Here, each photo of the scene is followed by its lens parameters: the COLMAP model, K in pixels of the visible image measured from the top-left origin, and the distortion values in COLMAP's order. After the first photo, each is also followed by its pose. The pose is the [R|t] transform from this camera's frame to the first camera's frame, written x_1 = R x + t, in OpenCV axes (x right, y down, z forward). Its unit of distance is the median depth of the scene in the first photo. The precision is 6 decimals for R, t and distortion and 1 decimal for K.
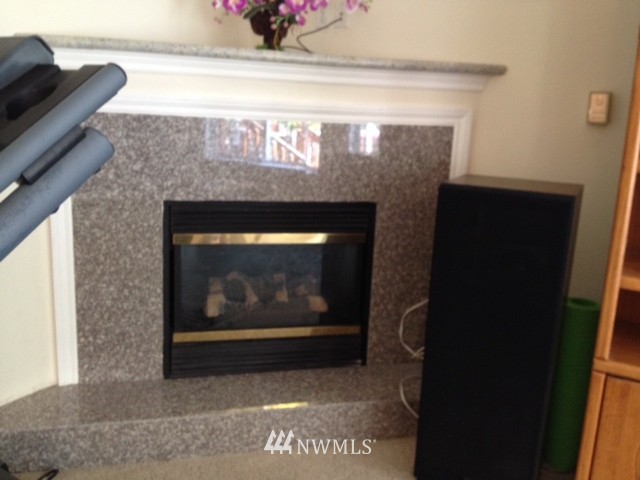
lens RADIAL K [[607.2, 0, 315.4], [0, 607.2, 246.4], [0, 0, 1]] dist [0.067107, 0.000000]
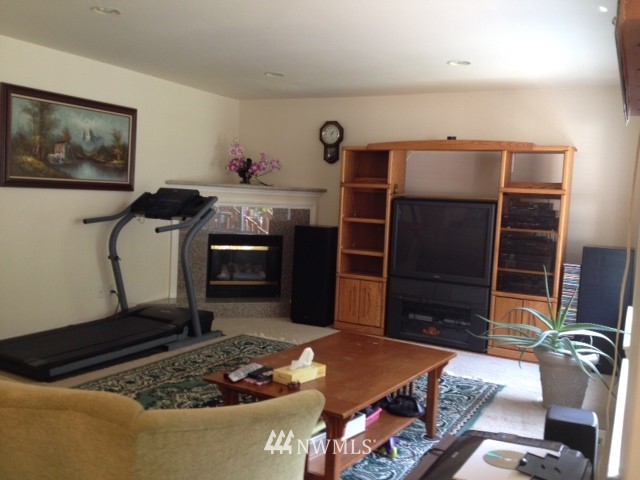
lens RADIAL K [[607.2, 0, 325.2], [0, 607.2, 240.6], [0, 0, 1]] dist [0.067107, 0.000000]
pose [[0.998060, -0.002881, 0.062190, 0.123302], [0.012081, 0.988904, -0.148067, 0.377038], [-0.061073, 0.148531, 0.987020, -1.819292]]
